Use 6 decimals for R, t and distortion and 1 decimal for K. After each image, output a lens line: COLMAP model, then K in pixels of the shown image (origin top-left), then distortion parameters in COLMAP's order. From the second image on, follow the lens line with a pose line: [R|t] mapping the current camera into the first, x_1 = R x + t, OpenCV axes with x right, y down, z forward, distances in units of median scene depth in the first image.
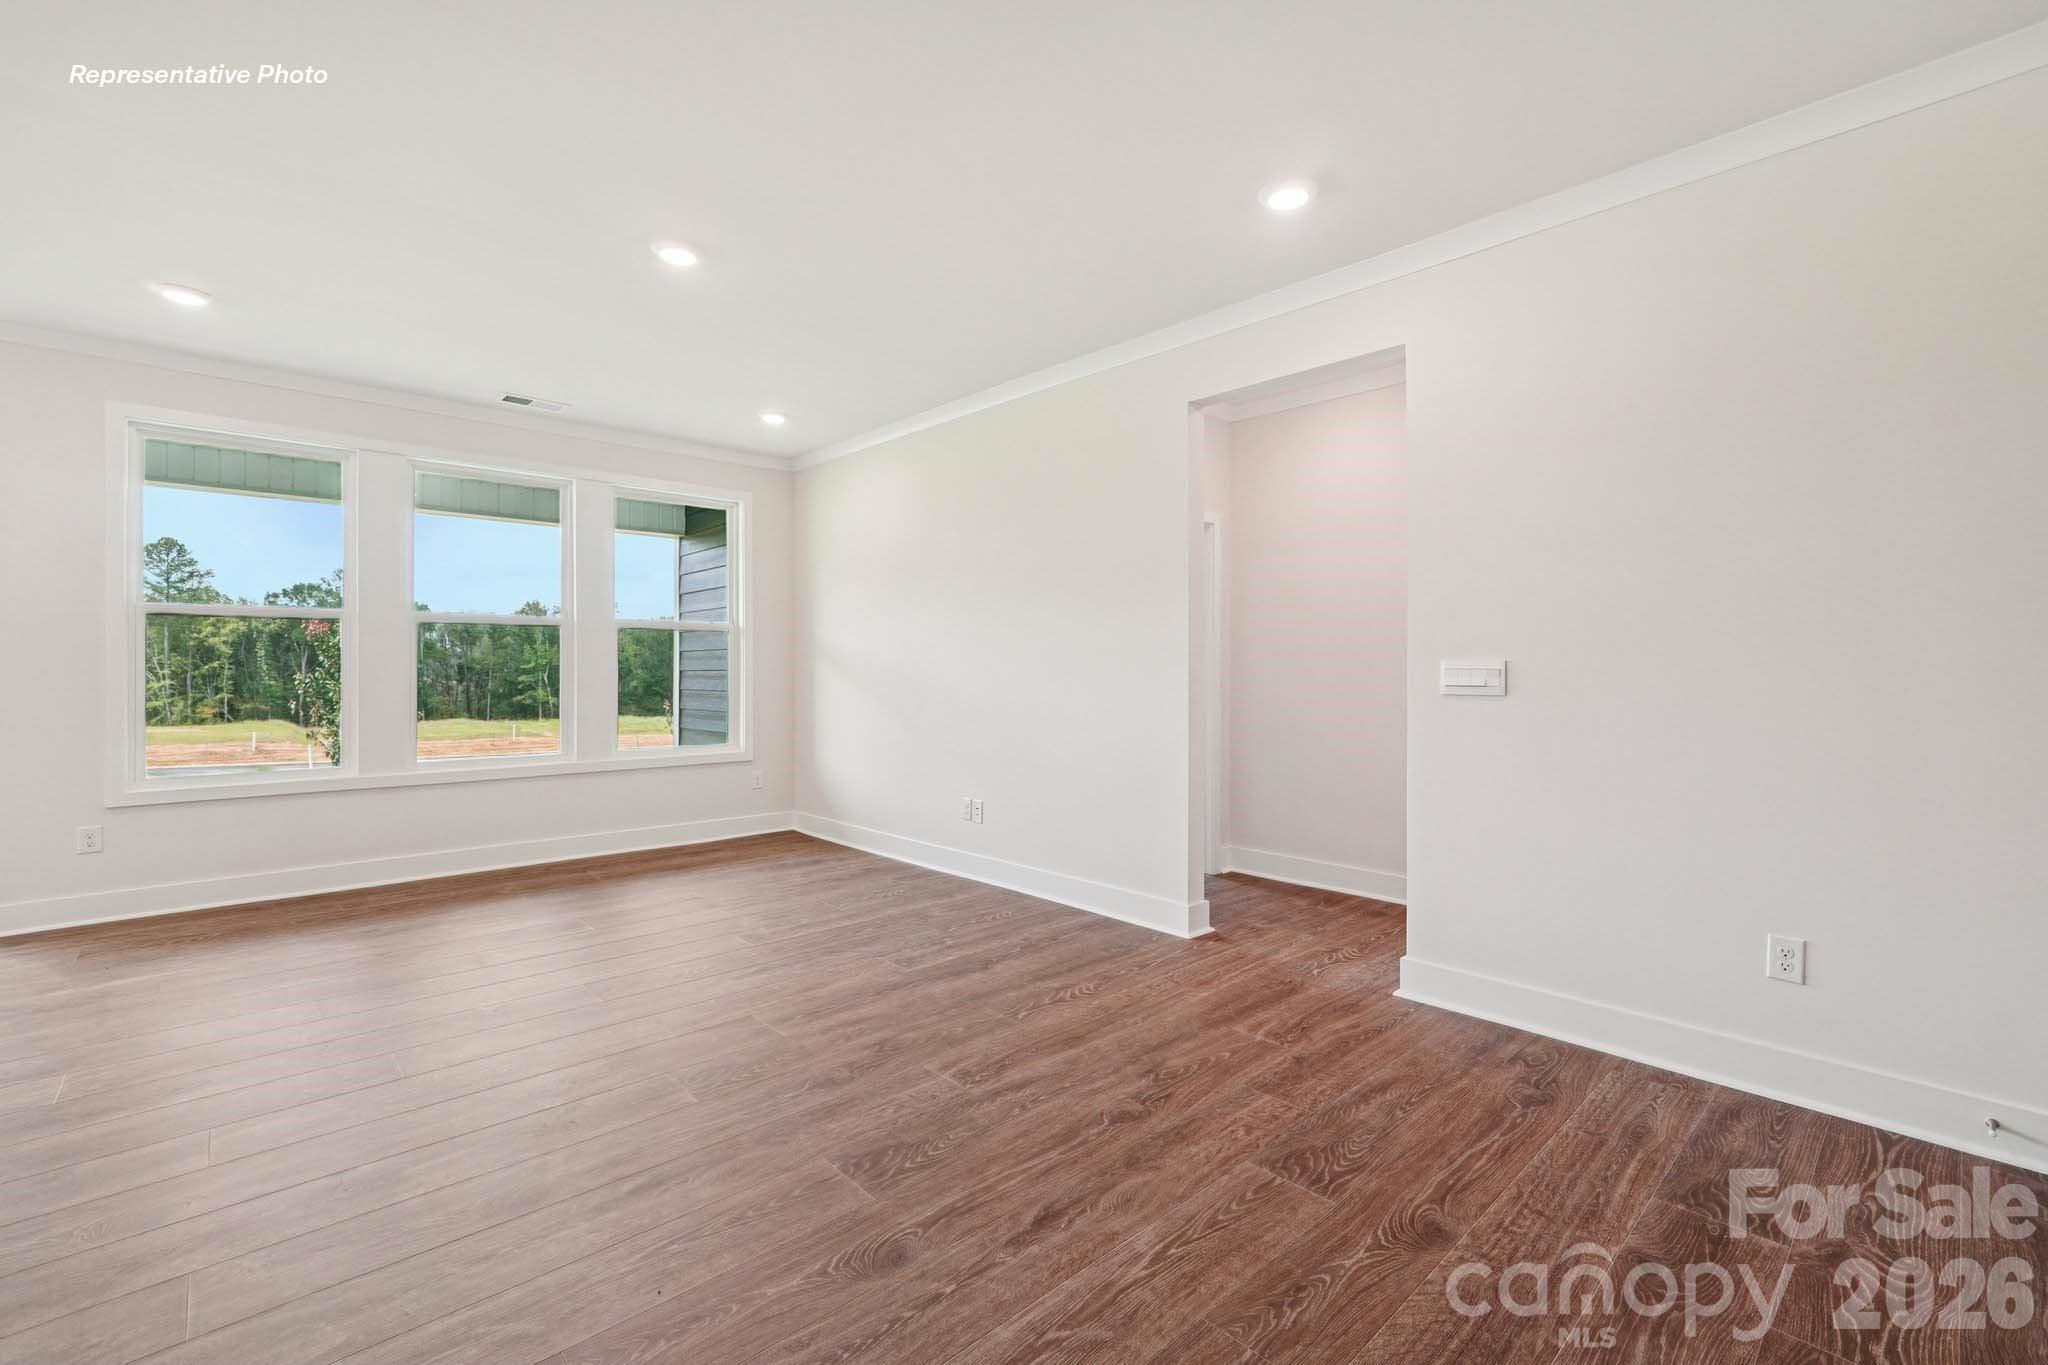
lens RADIAL K [[884.4, 0, 1037.8], [0, 884.4, 670.8], [0, 0, 1]] dist [-0.007810, -0.000157]
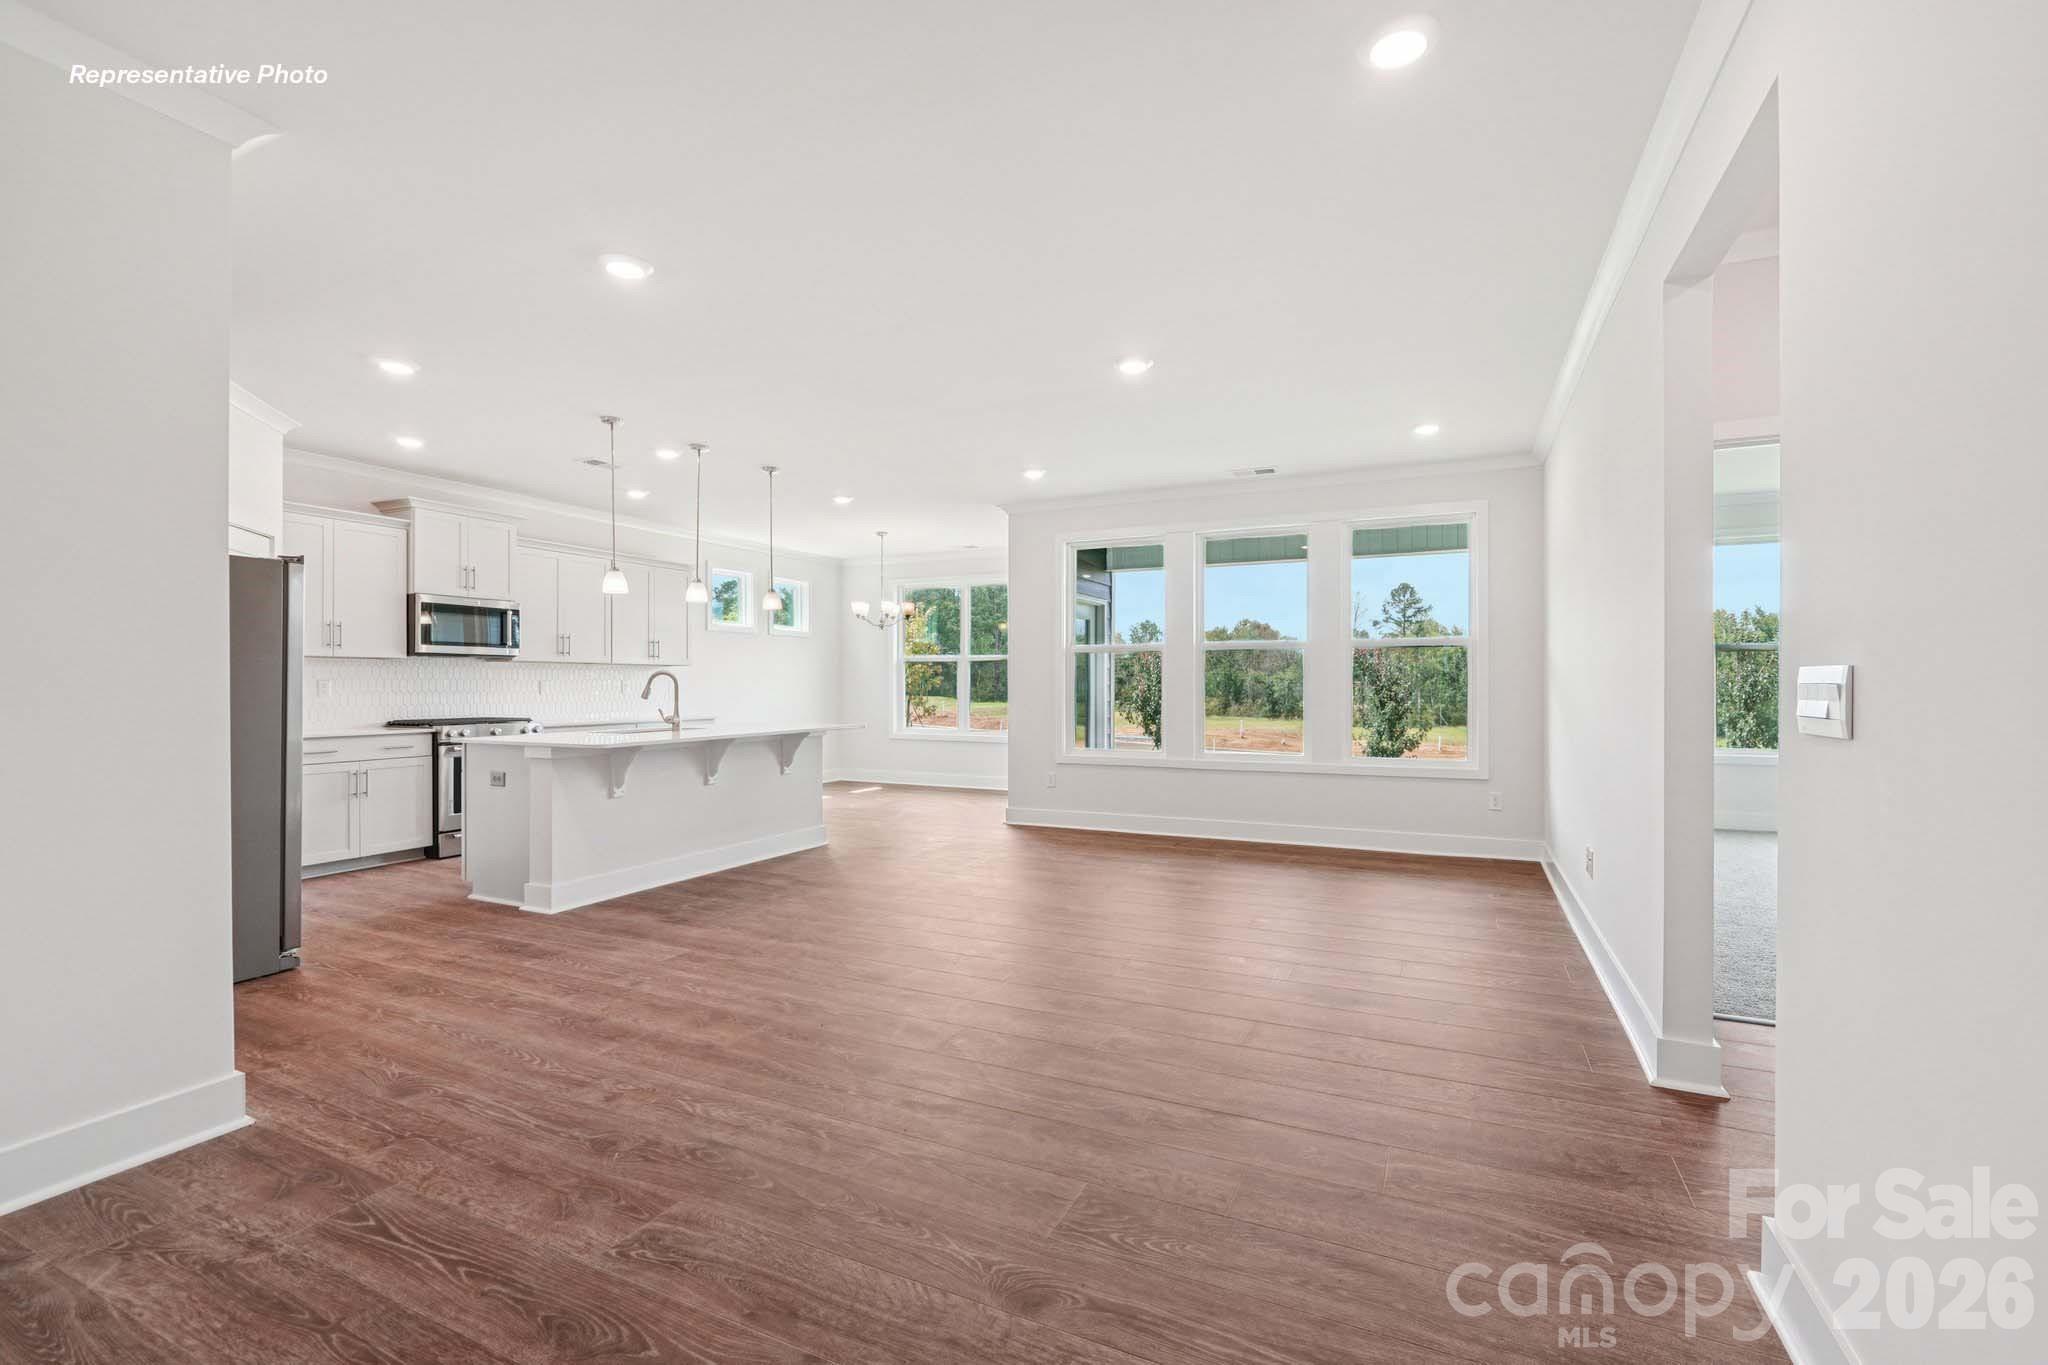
lens RADIAL K [[884.4, 0, 1040.1], [0, 884.4, 689.0], [0, 0, 1]] dist [-0.007810, -0.000157]
pose [[0.370301, 0.006327, -0.928890, 0.428983], [-0.003397, 0.999979, 0.005457, 0.000171], [0.928905, 0.001135, 0.370315, 0.222703]]
